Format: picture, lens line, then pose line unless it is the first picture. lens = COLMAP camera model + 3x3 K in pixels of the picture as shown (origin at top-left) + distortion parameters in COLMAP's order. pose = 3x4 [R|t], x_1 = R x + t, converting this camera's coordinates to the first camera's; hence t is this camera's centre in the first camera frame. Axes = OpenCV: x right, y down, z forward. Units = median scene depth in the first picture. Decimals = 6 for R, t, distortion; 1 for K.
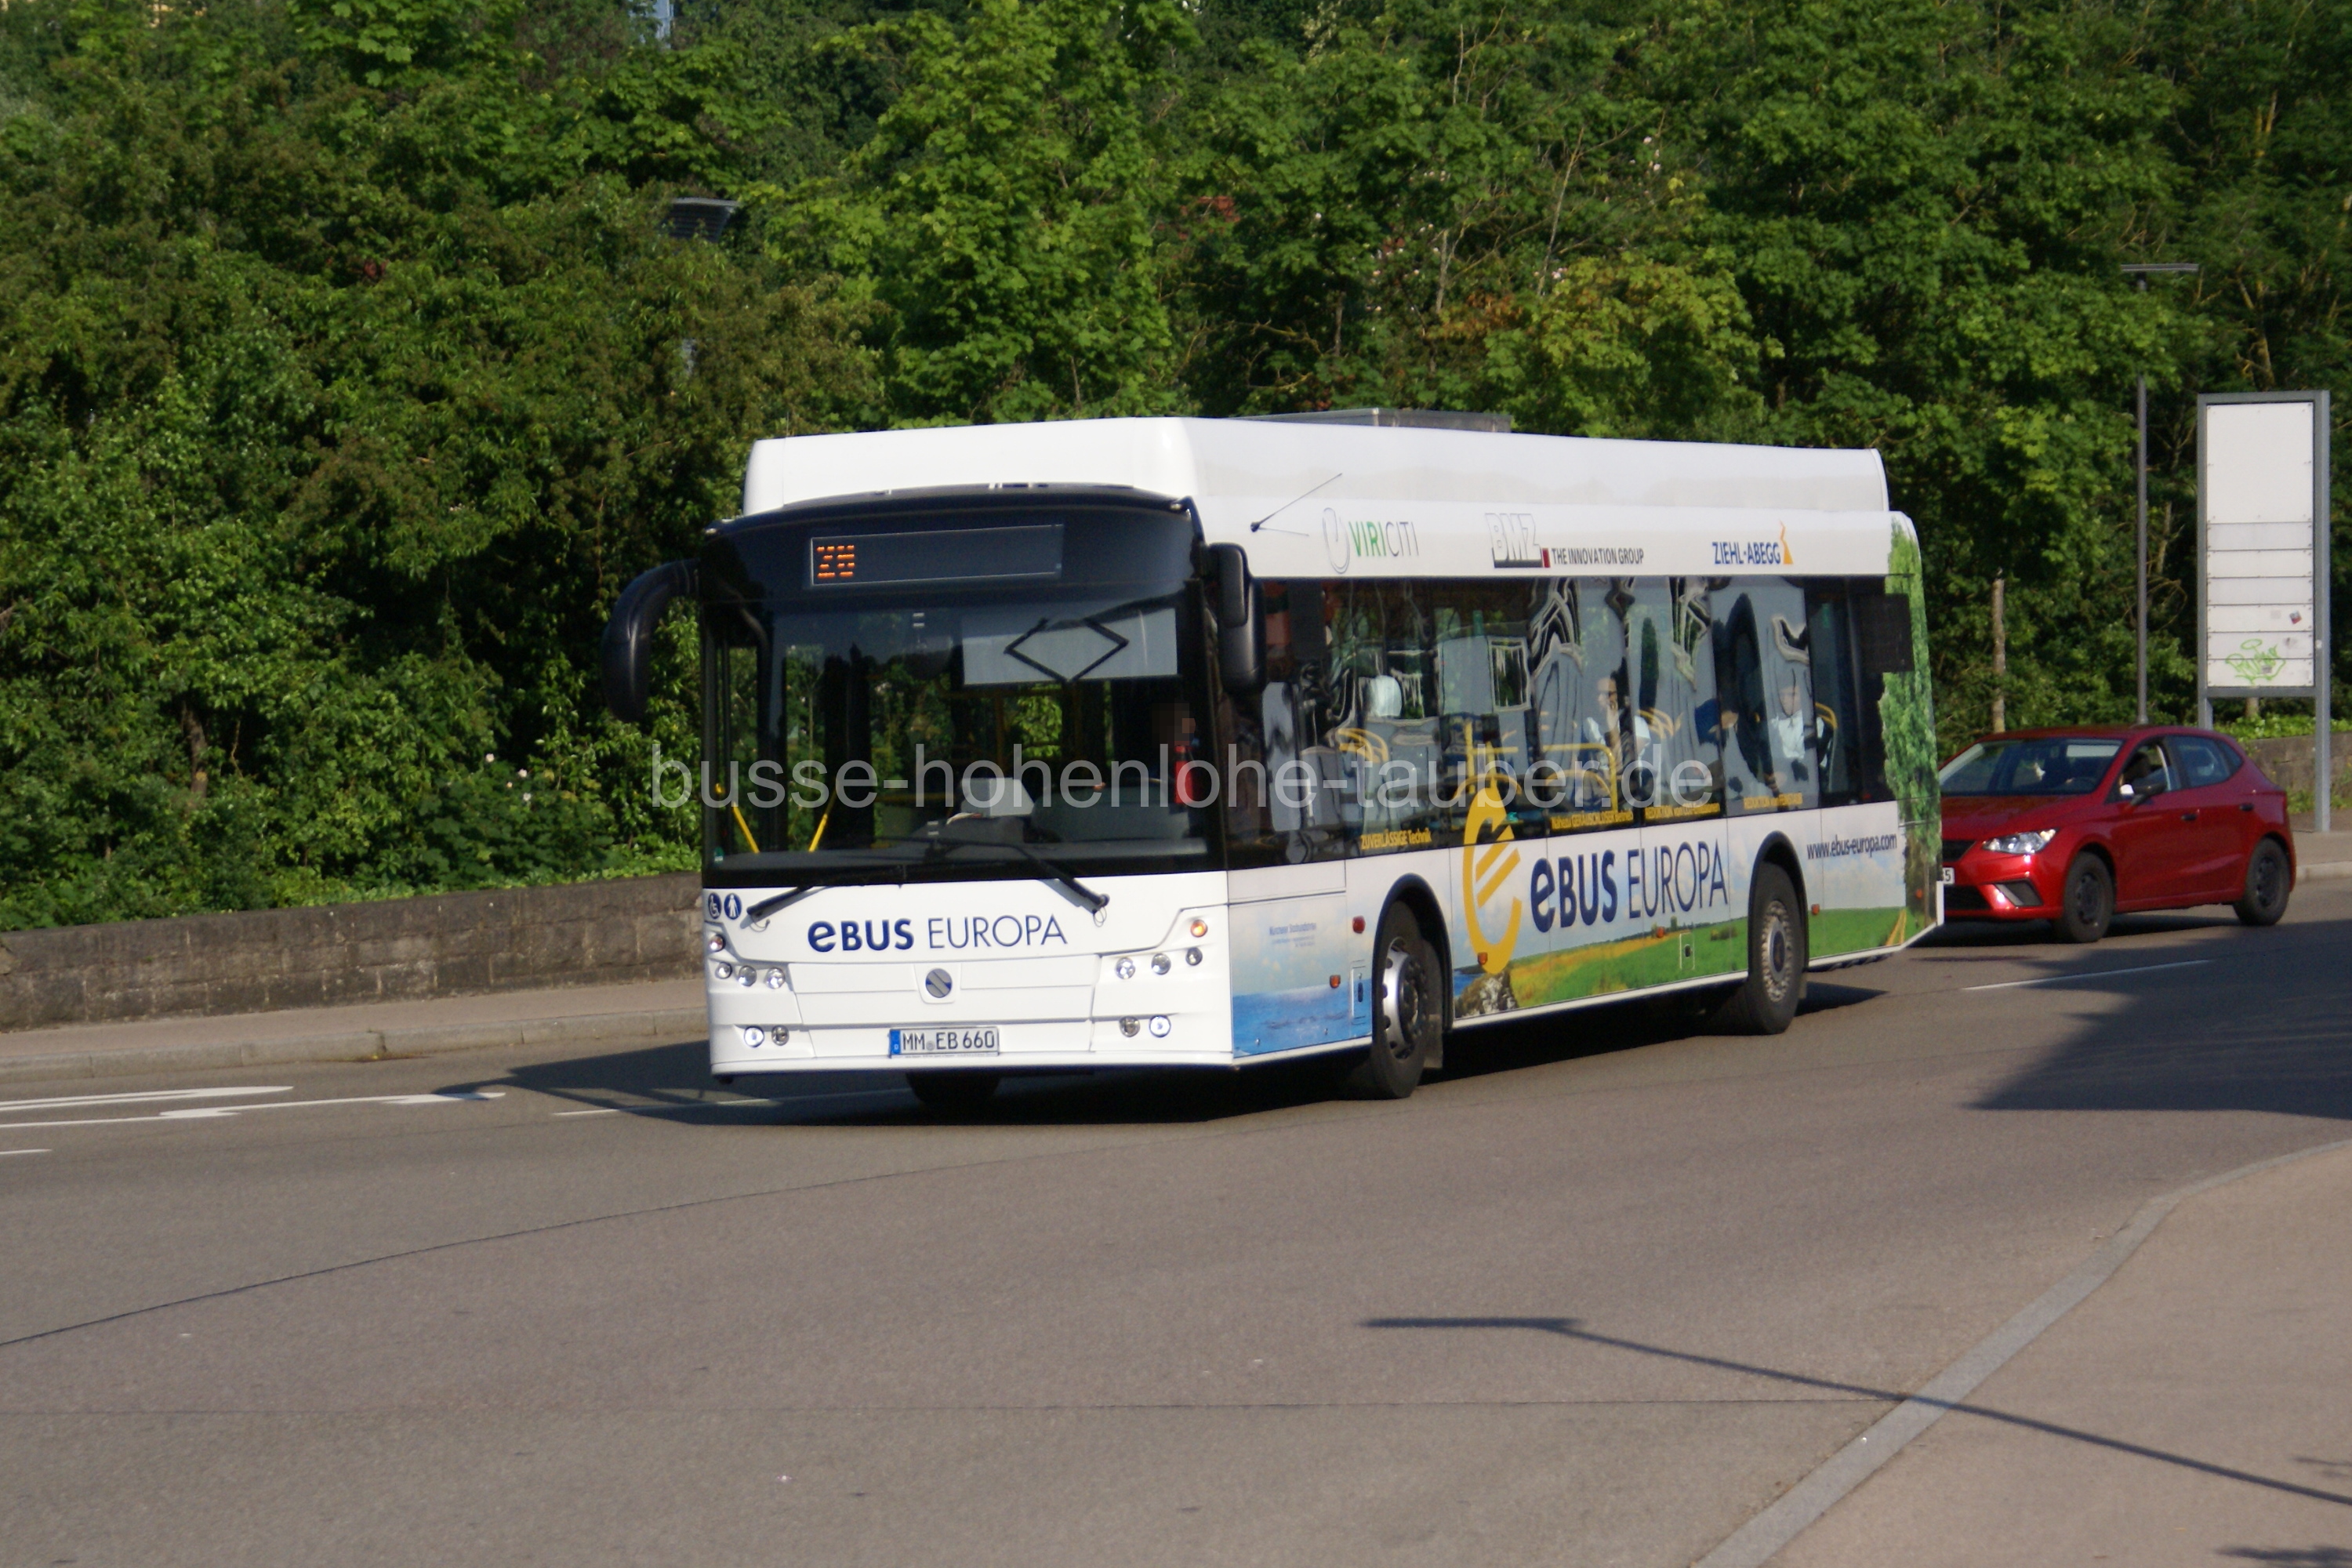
lens RADIAL K [[6916.2, 0, 1176.0], [0, 6916.2, 784.0], [0, 0, 1]] dist [-0.160918, -0.352320]
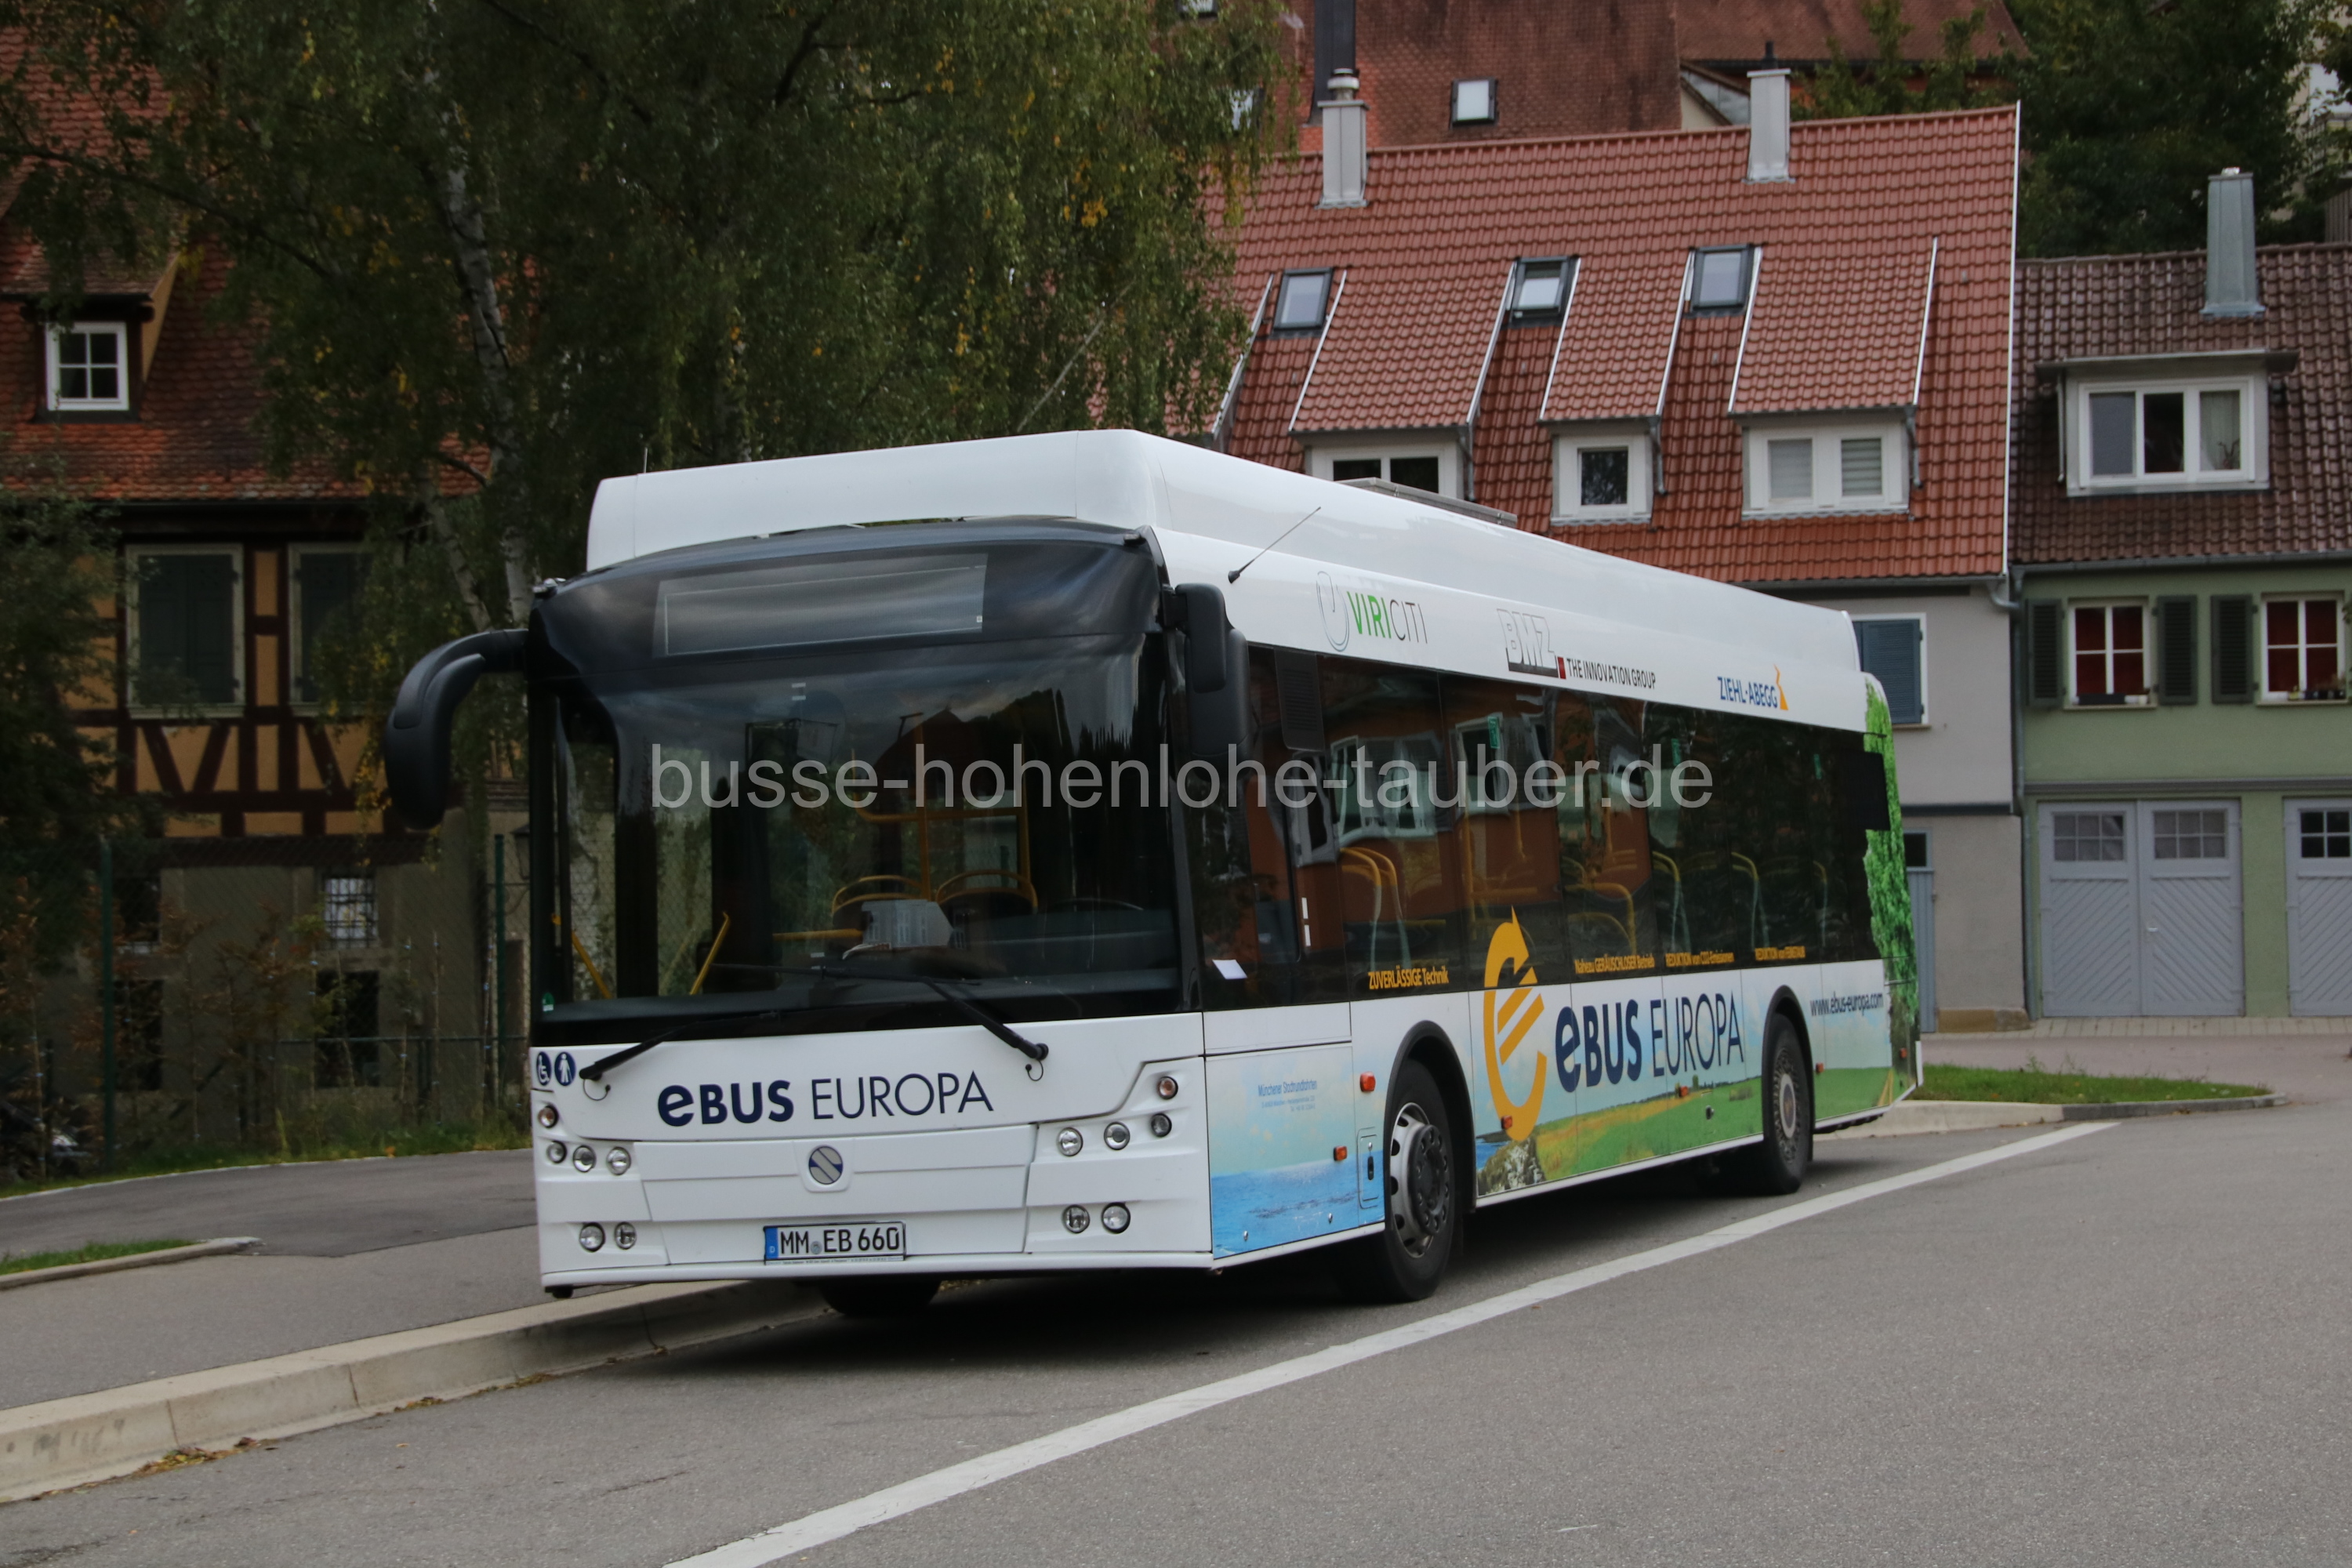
lens RADIAL K [[4093.0, 0, 1176.0], [0, 4093.0, 784.0], [0, 0, 1]] dist [0.248293, -0.114046]
pose [[0.999940, -0.010913, -0.000569, 0.004517], [0.010864, 0.998358, -0.056235, 0.011653], [0.001182, 0.056226, 0.998417, 0.496081]]
